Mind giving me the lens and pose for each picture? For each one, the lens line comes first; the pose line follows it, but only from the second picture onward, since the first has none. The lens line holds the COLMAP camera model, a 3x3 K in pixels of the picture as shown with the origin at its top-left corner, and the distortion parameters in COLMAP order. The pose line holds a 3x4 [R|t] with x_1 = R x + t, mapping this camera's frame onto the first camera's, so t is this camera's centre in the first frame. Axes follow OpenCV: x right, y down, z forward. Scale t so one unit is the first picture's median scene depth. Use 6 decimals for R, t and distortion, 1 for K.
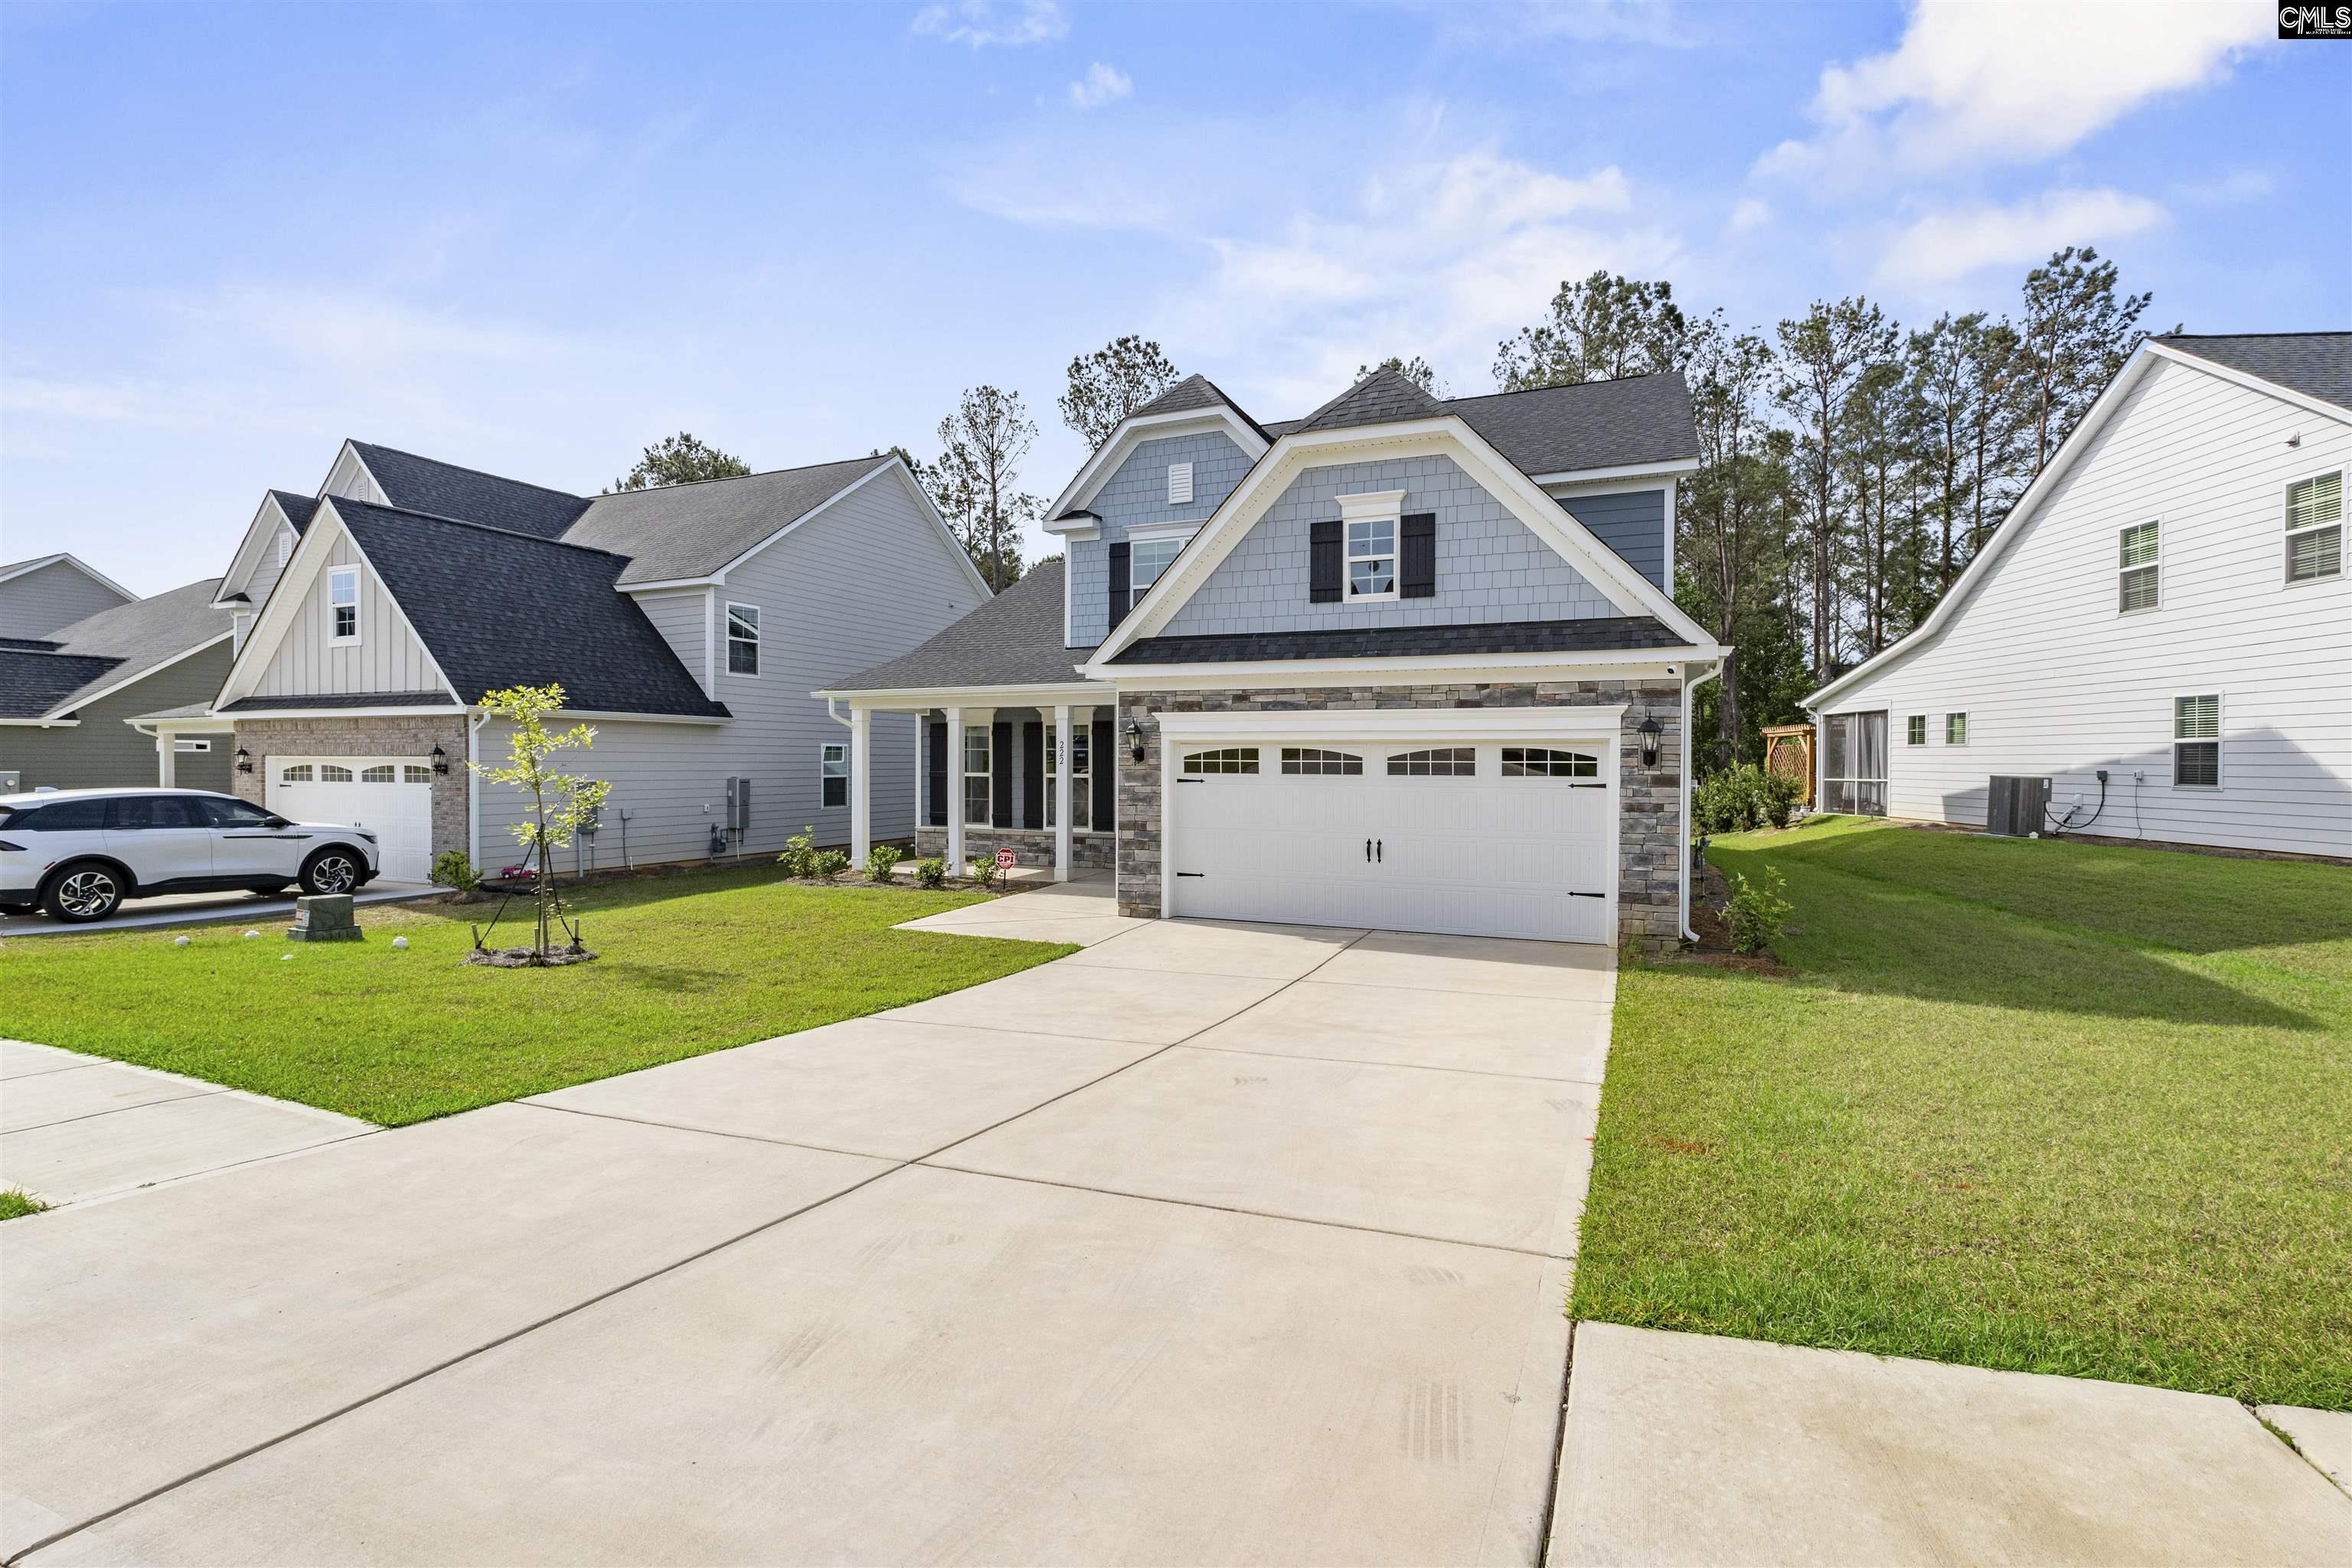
lens RADIAL K [[1079.2, 0, 1177.0], [0, 1079.2, 780.5], [0, 0, 1]] dist [-0.011383, -0.001332]
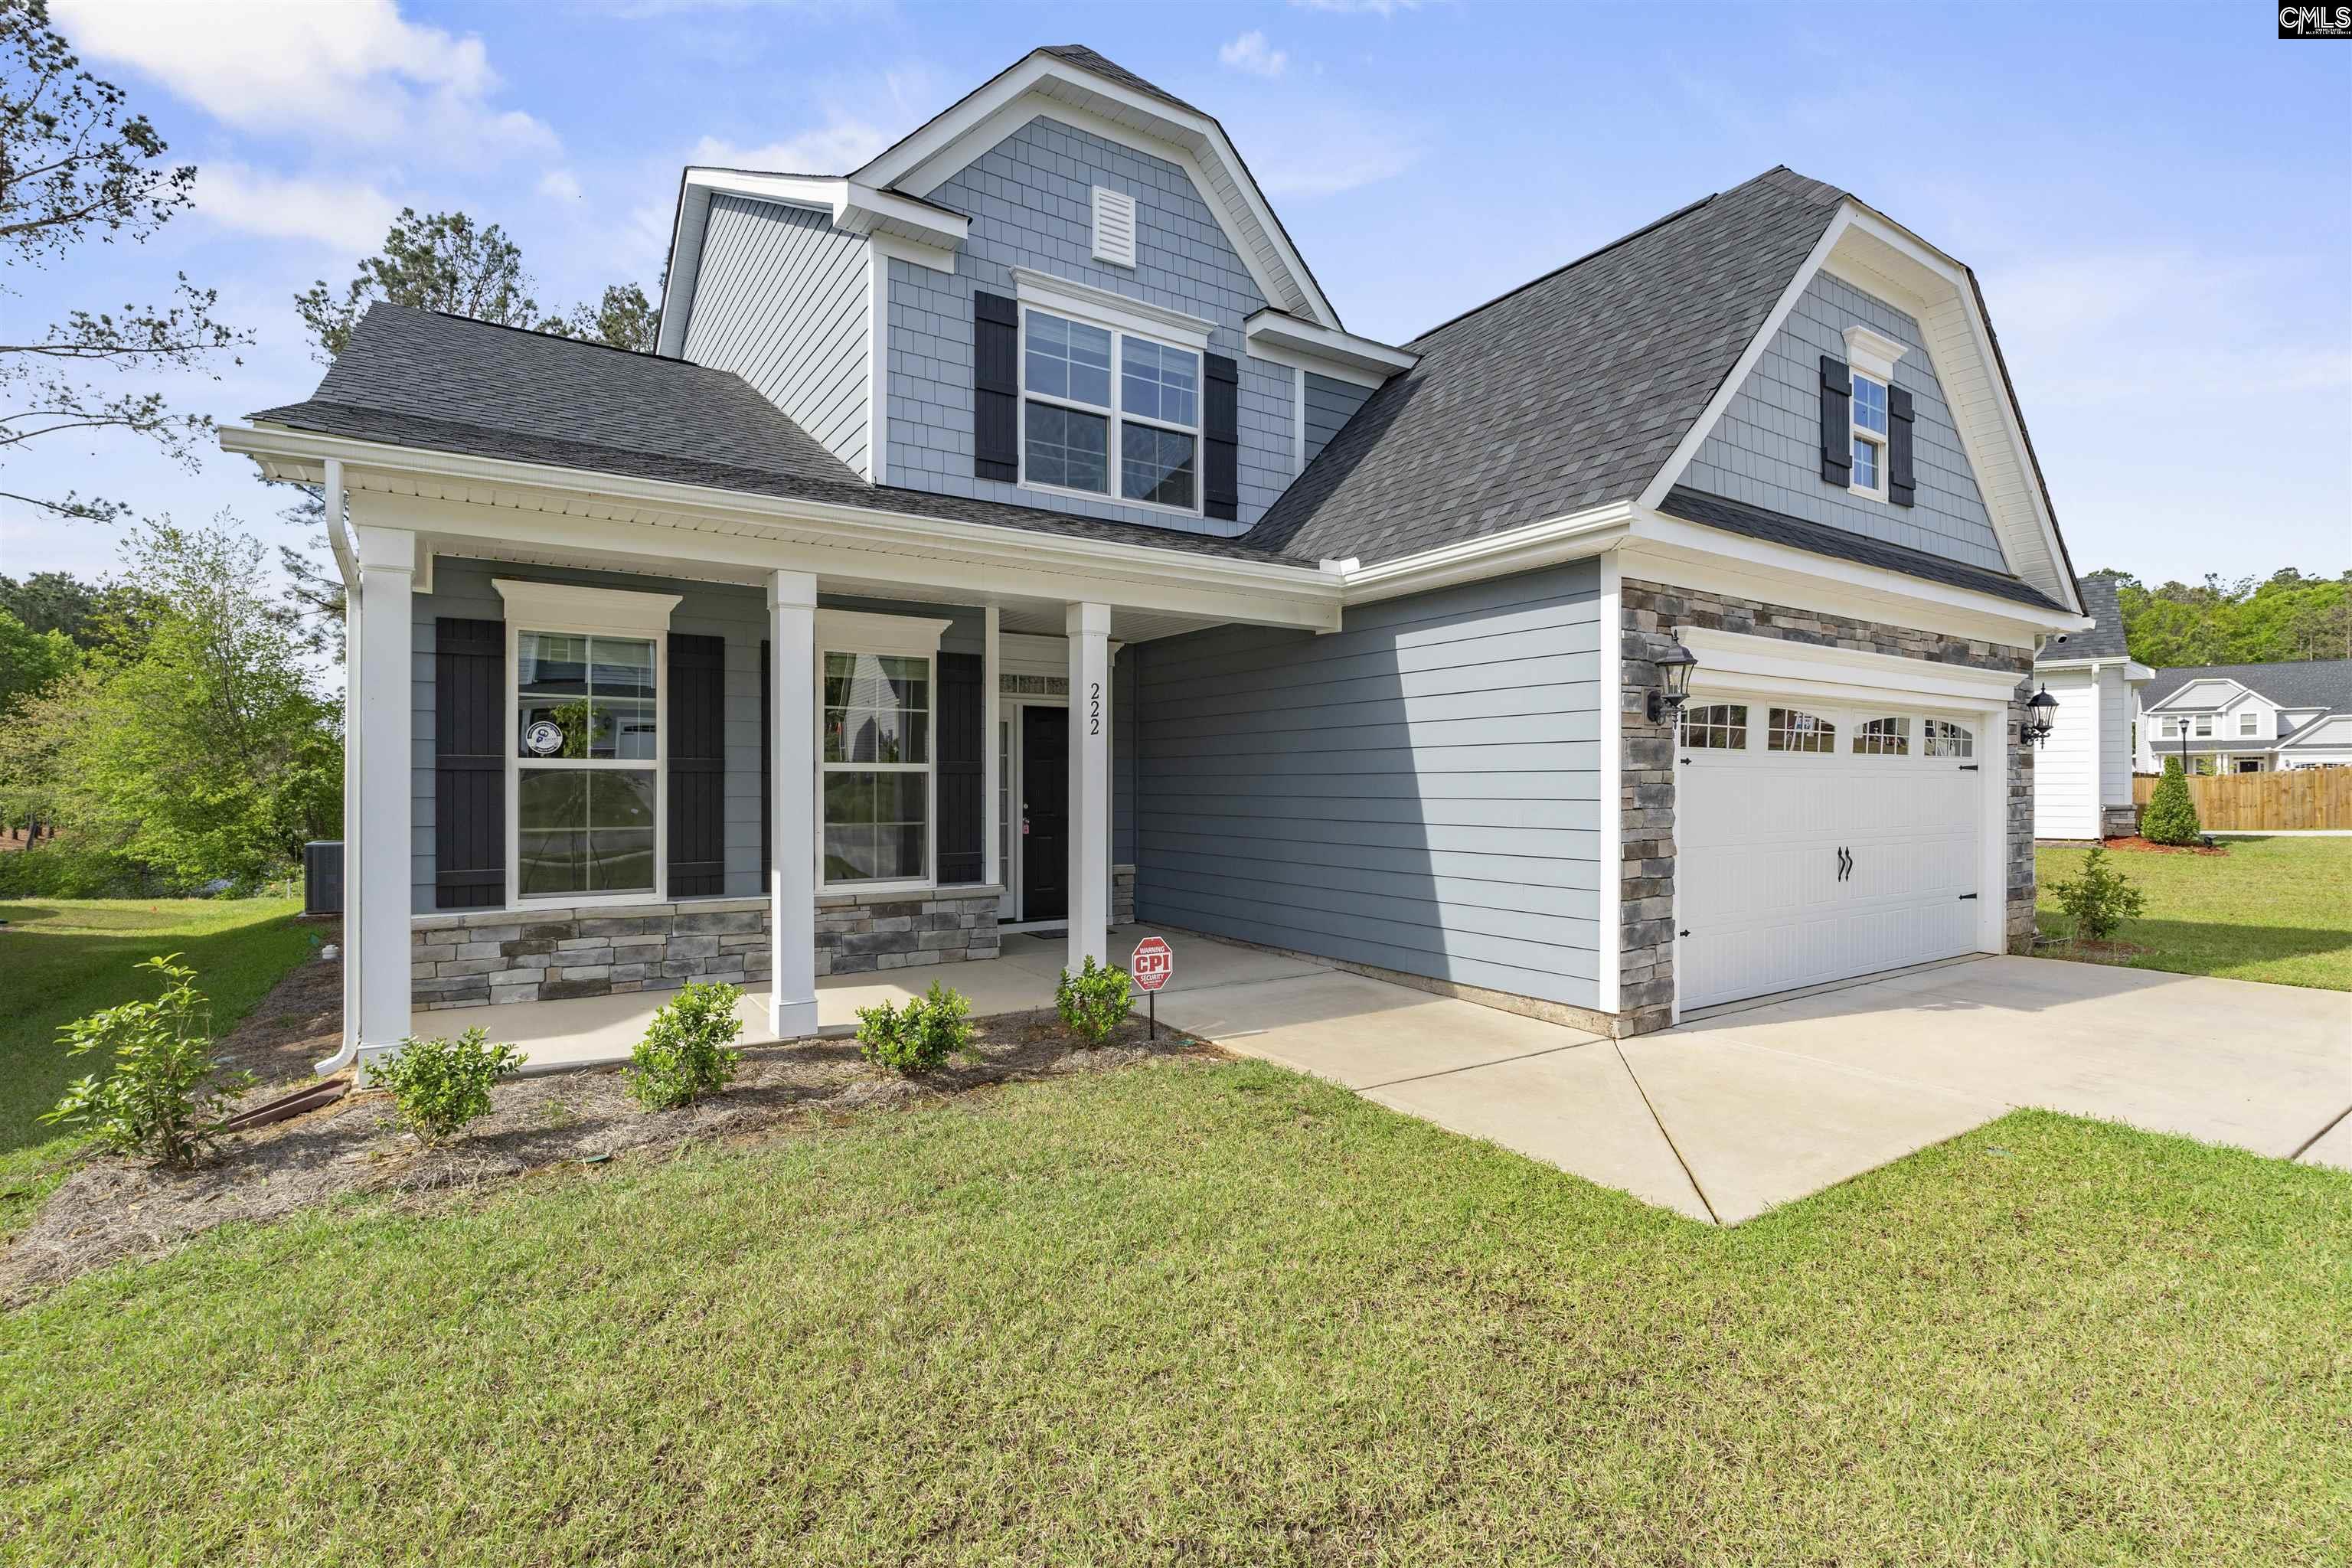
lens RADIAL K [[1079.2, 0, 1174.5], [0, 1079.2, 784.0], [0, 0, 1]] dist [-0.011383, -0.001332]
pose [[0.554979, -0.001940, 0.831862, -0.571441], [0.017942, 0.999793, -0.009639, 0.012528], [-0.831671, 0.020275, 0.554899, 0.906171]]
